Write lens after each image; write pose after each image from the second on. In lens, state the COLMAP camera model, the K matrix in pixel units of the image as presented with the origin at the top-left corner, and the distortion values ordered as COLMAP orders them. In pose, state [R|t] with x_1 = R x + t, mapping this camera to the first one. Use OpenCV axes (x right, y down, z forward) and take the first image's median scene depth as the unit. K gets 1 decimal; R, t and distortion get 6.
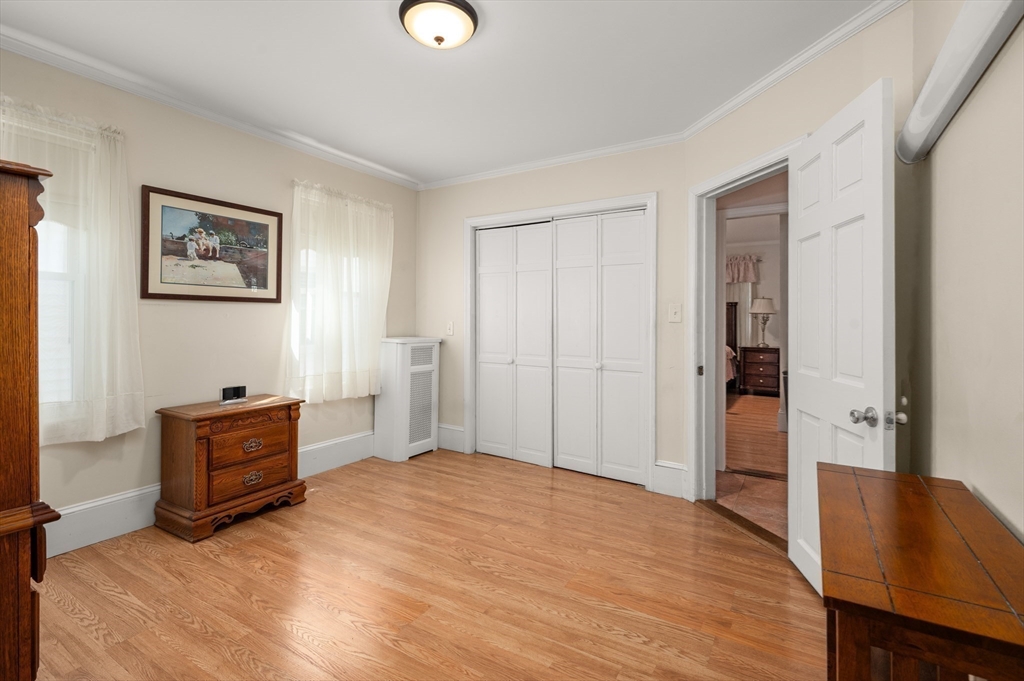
lens RADIAL K [[469.6, 0, 523.6], [0, 469.6, 319.9], [0, 0, 1]] dist [-0.004121, -0.000374]
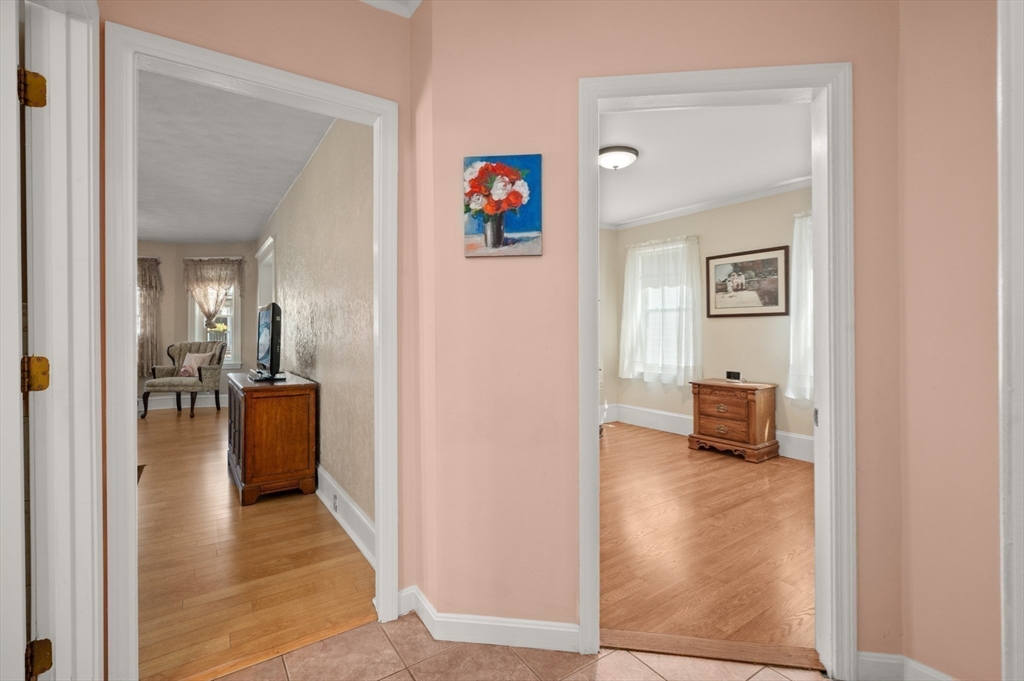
lens RADIAL K [[469.6, 0, 513.6], [0, 469.6, 334.2], [0, 0, 1]] dist [-0.004121, -0.000374]
pose [[-0.421702, 0.003790, -0.906727, 1.097568], [0.000822, 0.999992, 0.003797, 0.010969], [0.906734, 0.000856, -0.421702, 0.983277]]
